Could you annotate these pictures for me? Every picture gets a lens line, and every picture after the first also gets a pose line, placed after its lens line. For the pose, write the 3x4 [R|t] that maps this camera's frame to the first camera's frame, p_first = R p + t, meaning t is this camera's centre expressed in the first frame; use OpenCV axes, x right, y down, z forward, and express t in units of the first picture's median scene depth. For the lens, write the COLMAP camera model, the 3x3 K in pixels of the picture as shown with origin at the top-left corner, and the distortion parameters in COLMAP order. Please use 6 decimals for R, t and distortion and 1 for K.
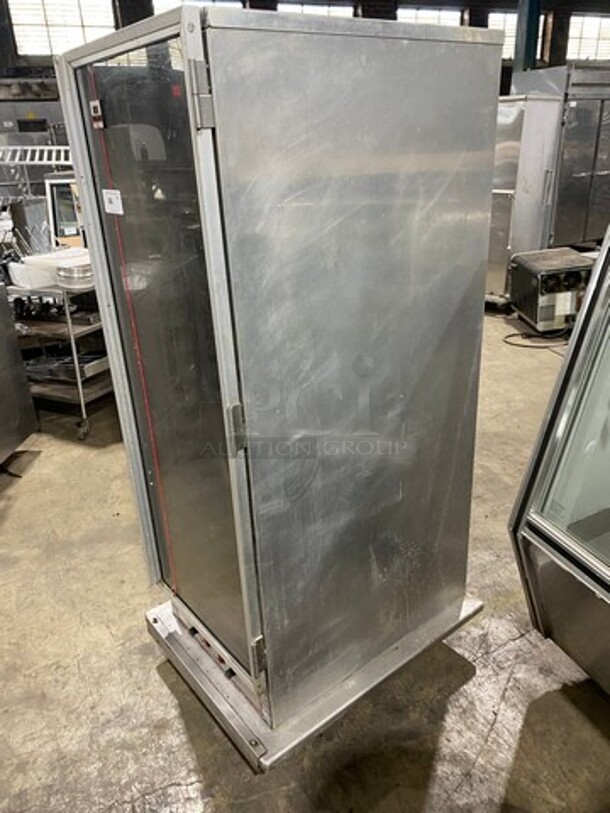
lens RADIAL K [[623.3, 0, 309.7], [0, 623.3, 405.2], [0, 0, 1]] dist [-0.024153, 0.020049]
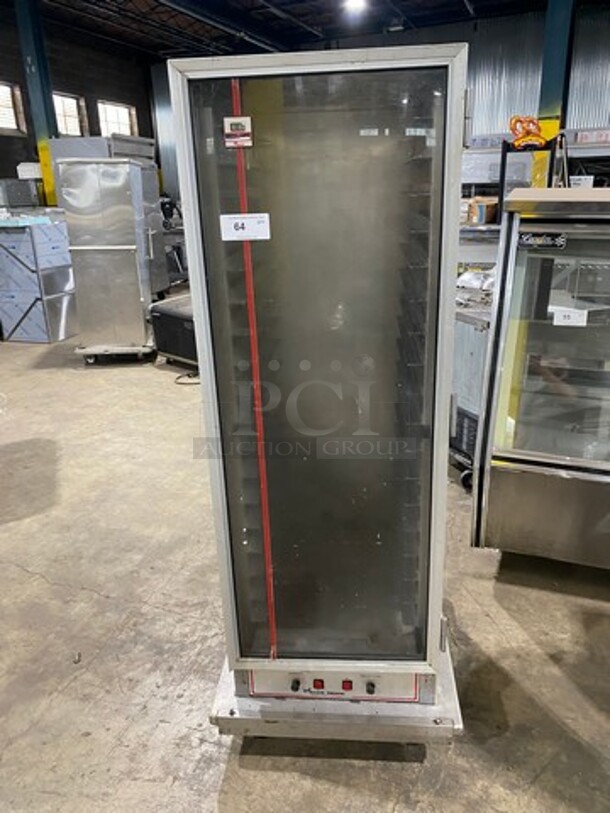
lens RADIAL K [[623.3, 0, 324.9], [0, 623.3, 408.8], [0, 0, 1]] dist [-0.024153, 0.020049]
pose [[0.664646, -0.221788, 0.713481, -0.289873], [0.289790, 0.956697, 0.027437, -0.018030], [-0.688671, 0.188524, 0.700137, 0.096714]]
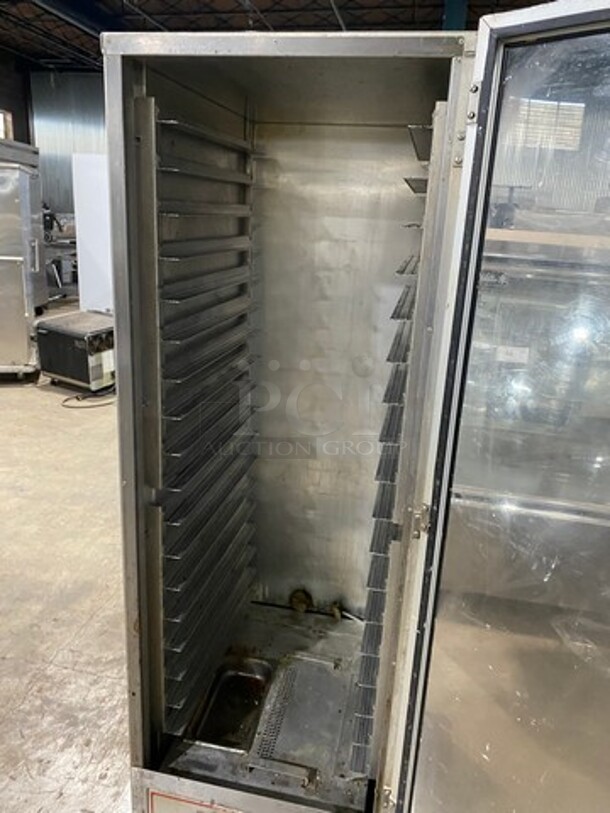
lens RADIAL K [[623.3, 0, 311.1], [0, 623.3, 389.2], [0, 0, 1]] dist [-0.024153, 0.020049]
pose [[0.524432, -0.158757, 0.836521, -0.301612], [0.269306, 0.962954, 0.013918, -0.039466], [-0.807741, 0.217981, 0.547758, 0.150457]]
